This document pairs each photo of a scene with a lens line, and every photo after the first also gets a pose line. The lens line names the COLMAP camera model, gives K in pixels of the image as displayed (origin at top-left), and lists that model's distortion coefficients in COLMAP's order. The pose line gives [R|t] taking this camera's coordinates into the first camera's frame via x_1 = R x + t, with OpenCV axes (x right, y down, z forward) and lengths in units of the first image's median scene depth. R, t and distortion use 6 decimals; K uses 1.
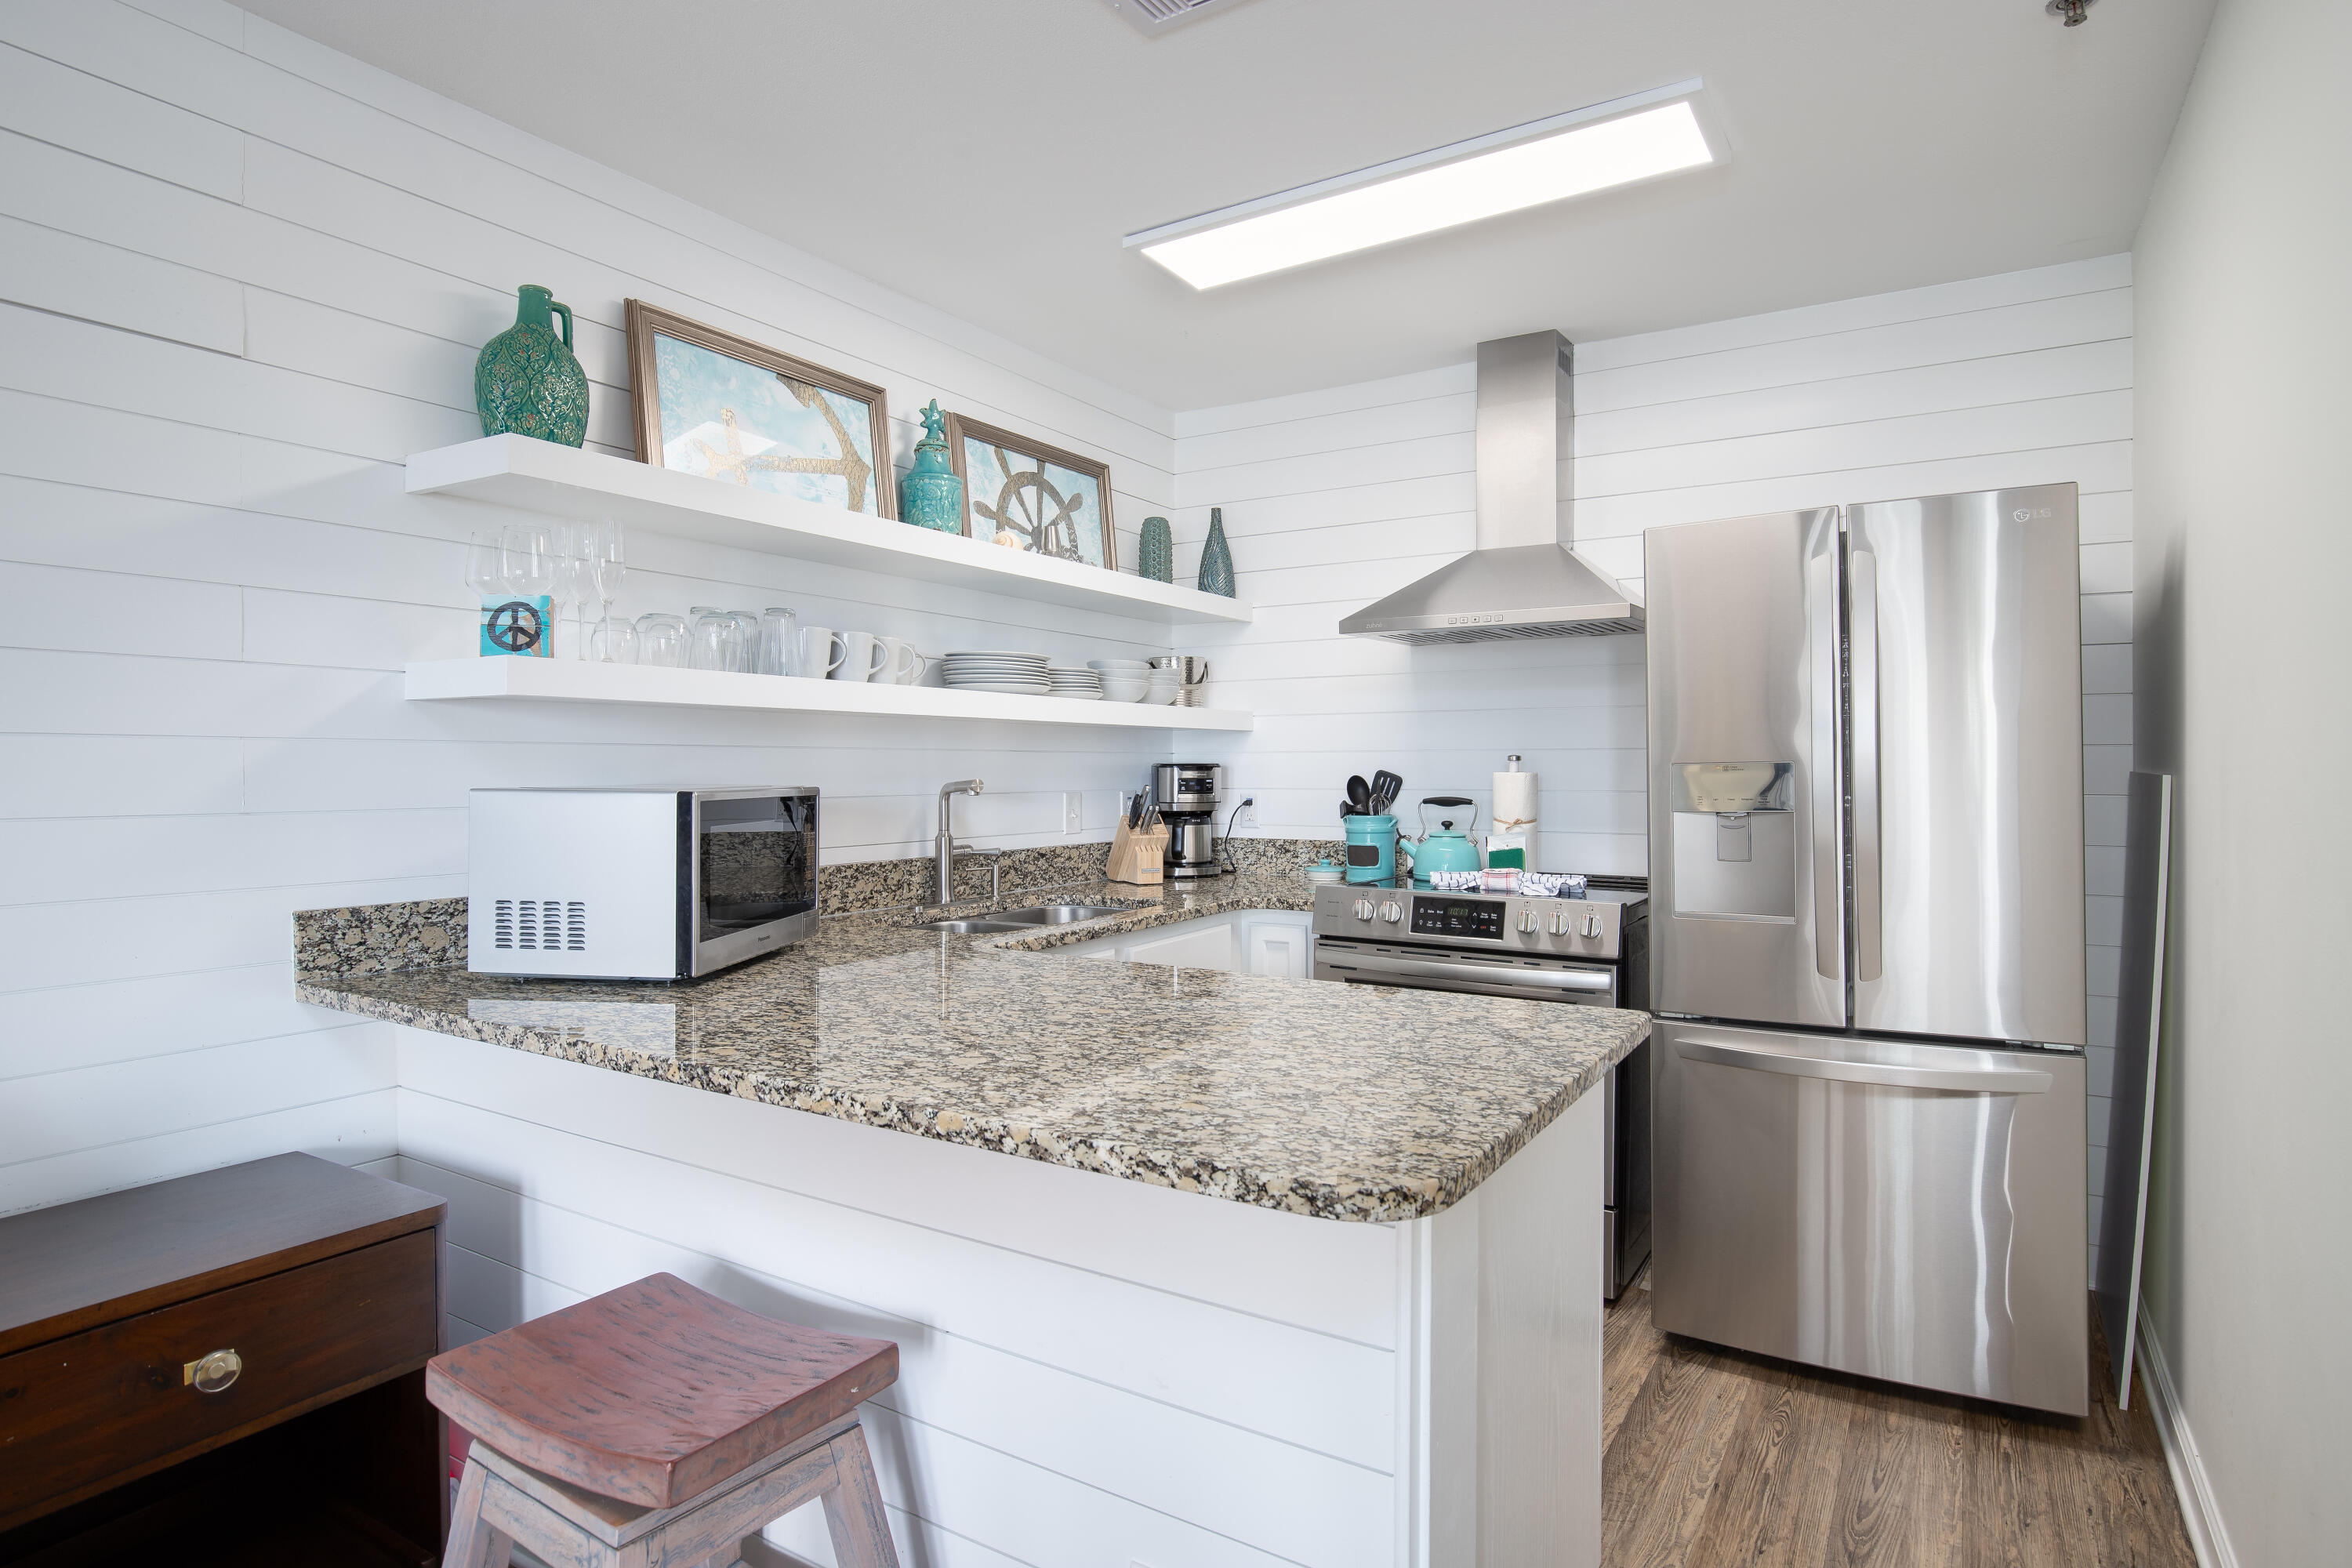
lens RADIAL K [[1254.8, 0, 1177.0], [0, 1254.8, 767.7], [0, 0, 1]] dist [-0.008135, -0.004082]
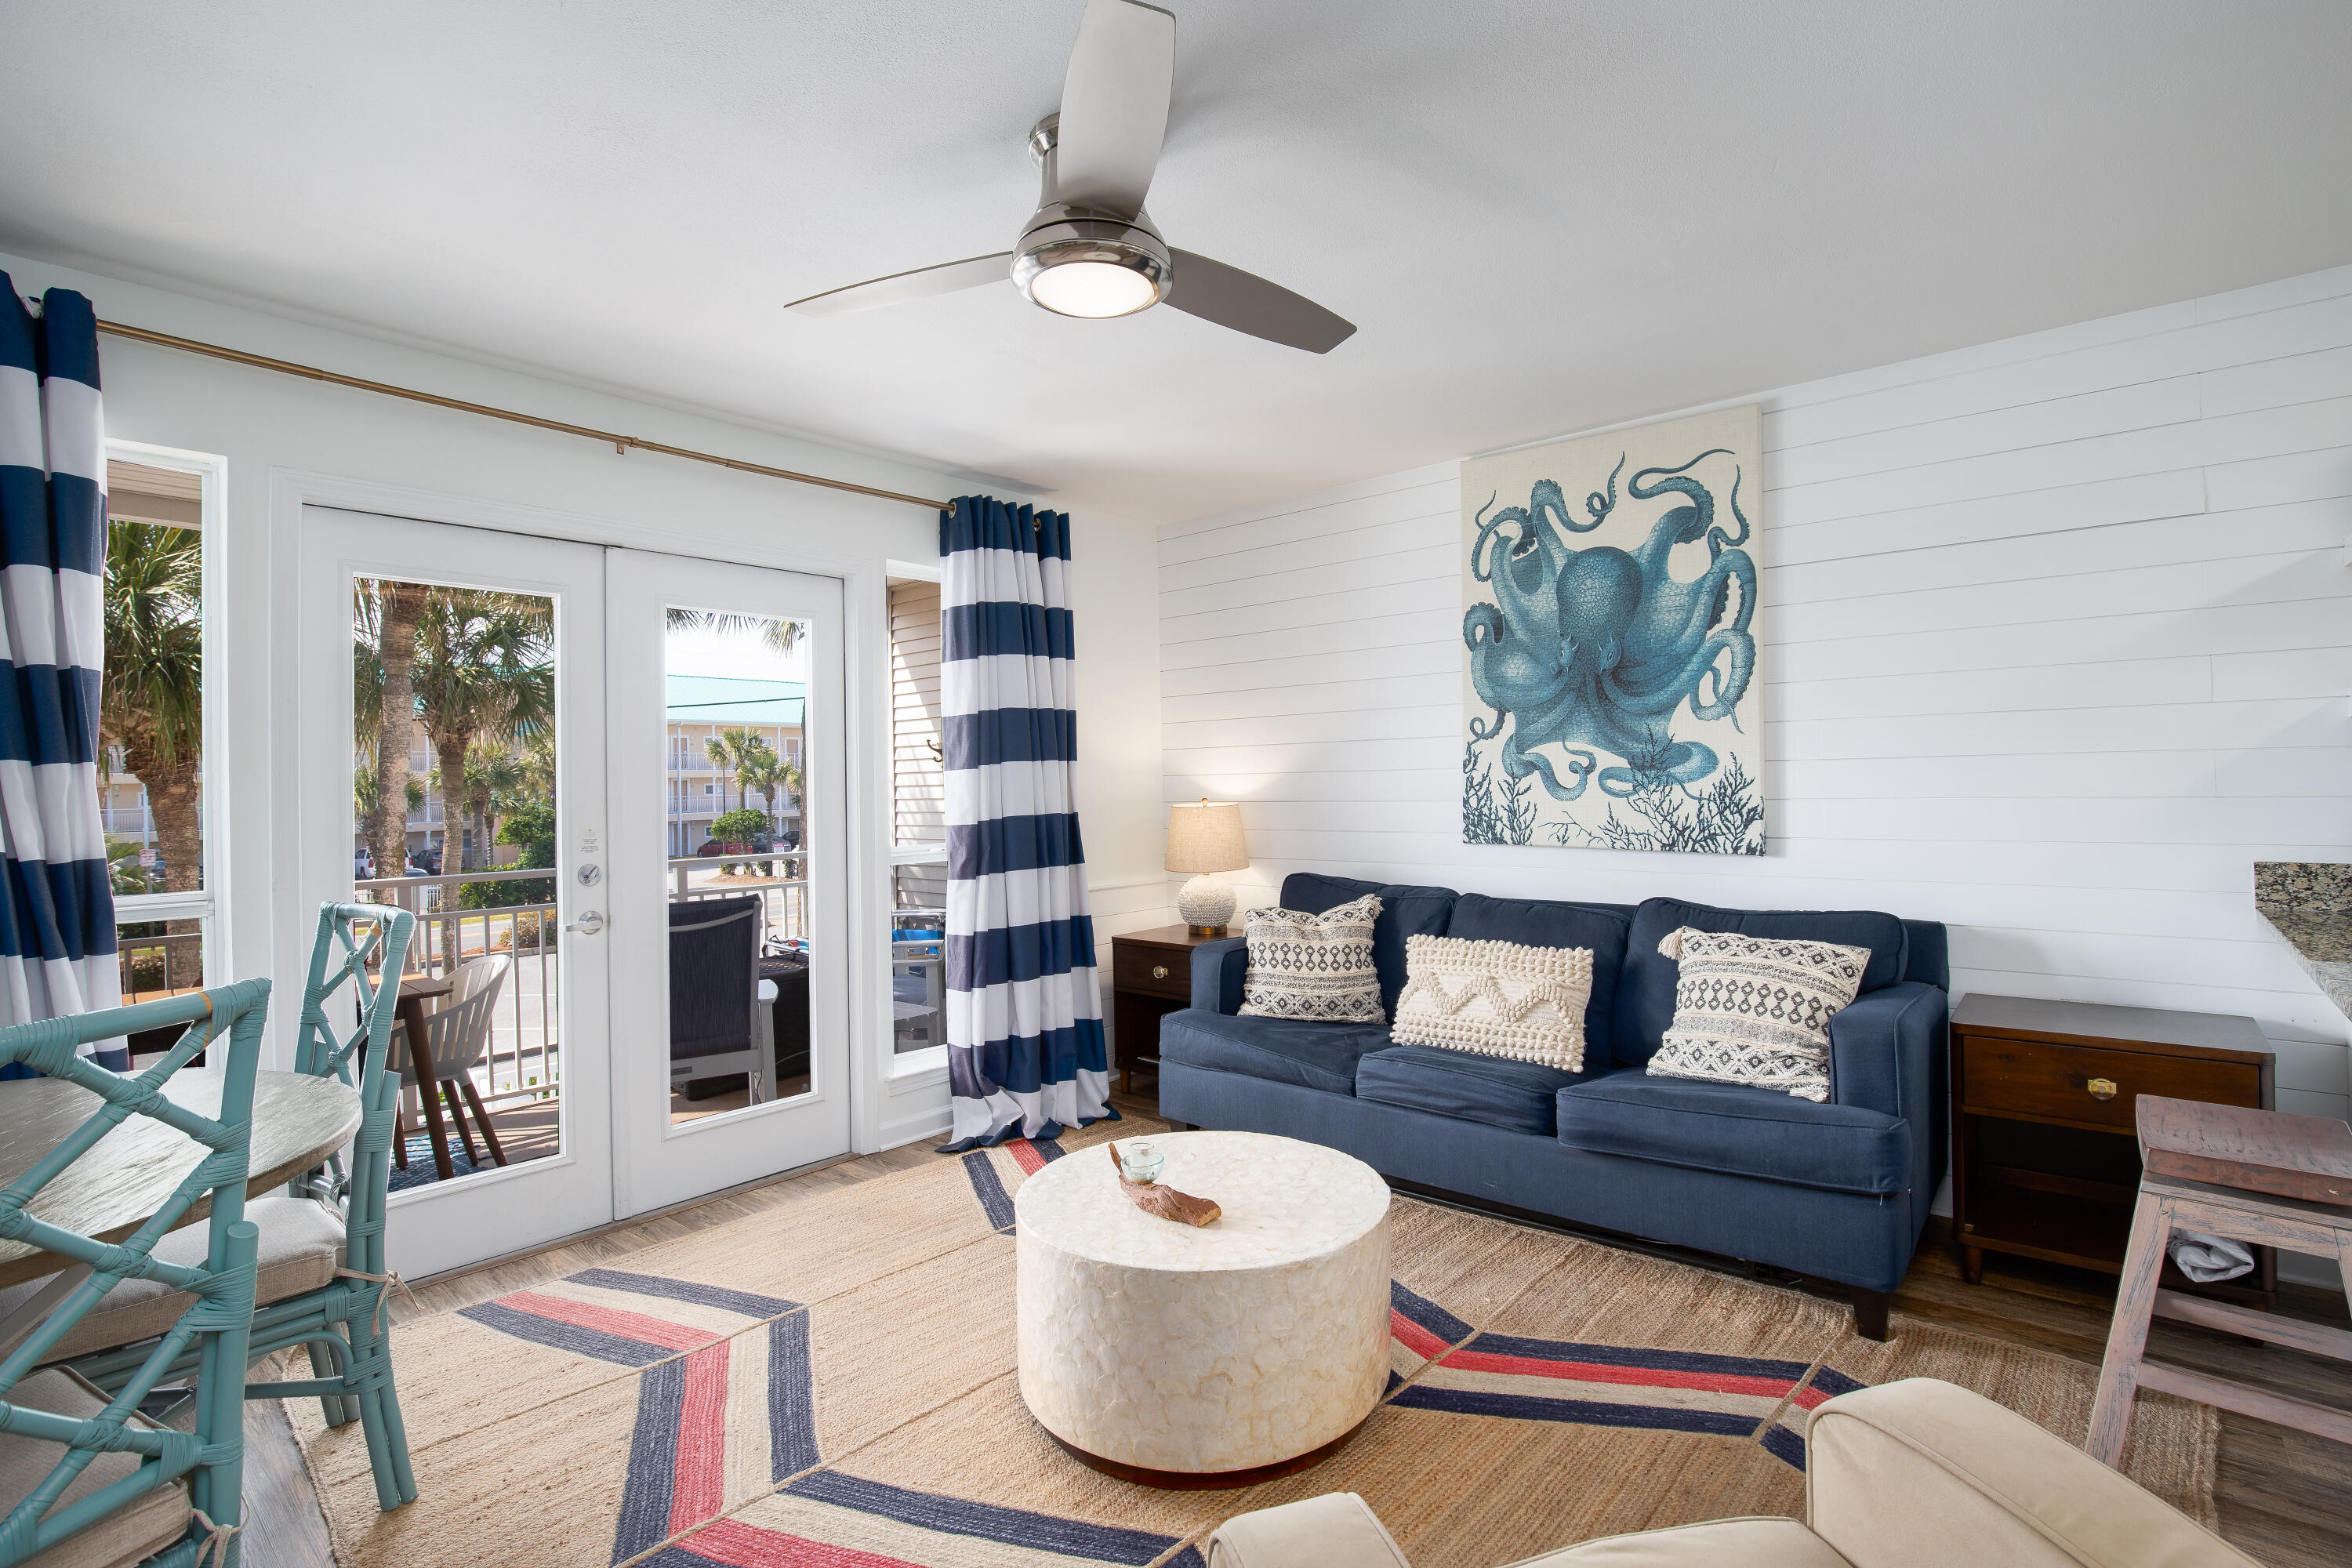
lens RADIAL K [[1094.6, 0, 1187.9], [0, 1094.6, 778.6], [0, 0, 1]] dist [-0.040382, 0.008245]
pose [[-0.143764, 0.002738, -0.989608, 0.458841], [0.022289, 0.999751, -0.000472, -0.009307], [0.989361, -0.022125, -0.143789, -0.064978]]
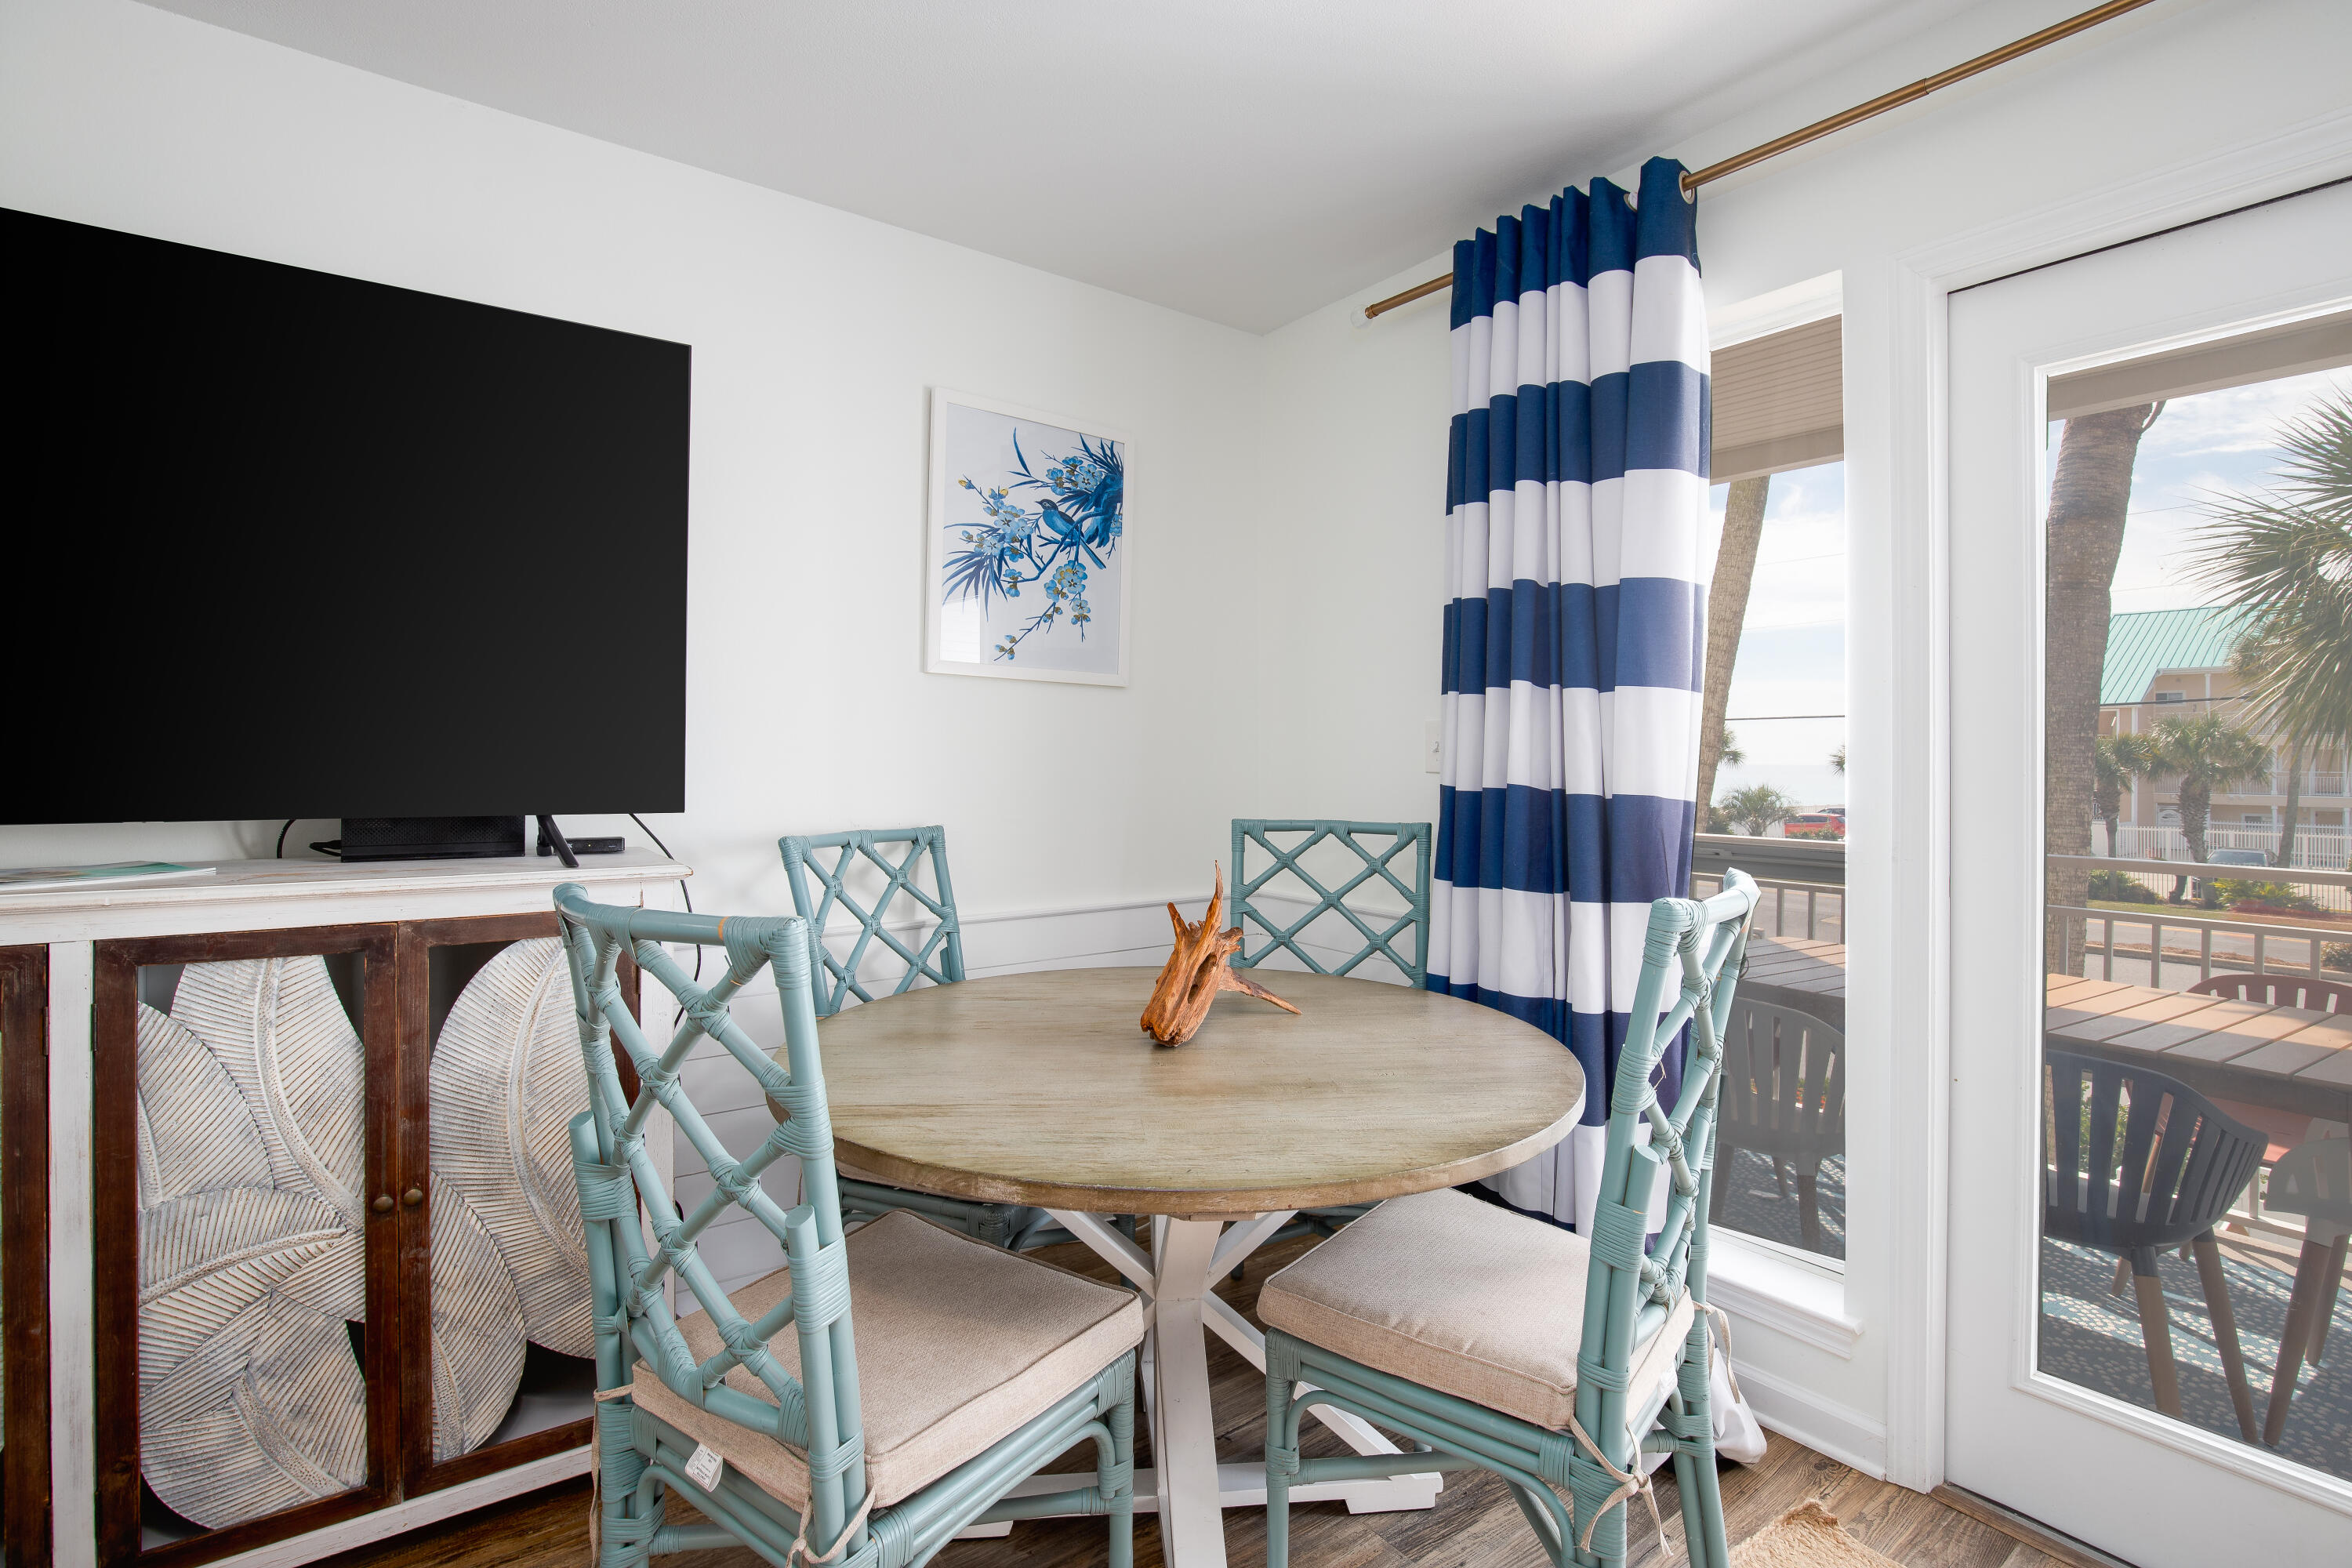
lens RADIAL K [[1094.6, 0, 1172.8], [0, 1094.6, 752.4], [0, 0, 1]] dist [-0.040382, 0.008245]
pose [[-0.932315, 0.000980, 0.361646, -0.055850], [-0.002542, 0.999954, -0.009264, 0.007950], [-0.361639, -0.009556, -0.932269, -0.191198]]
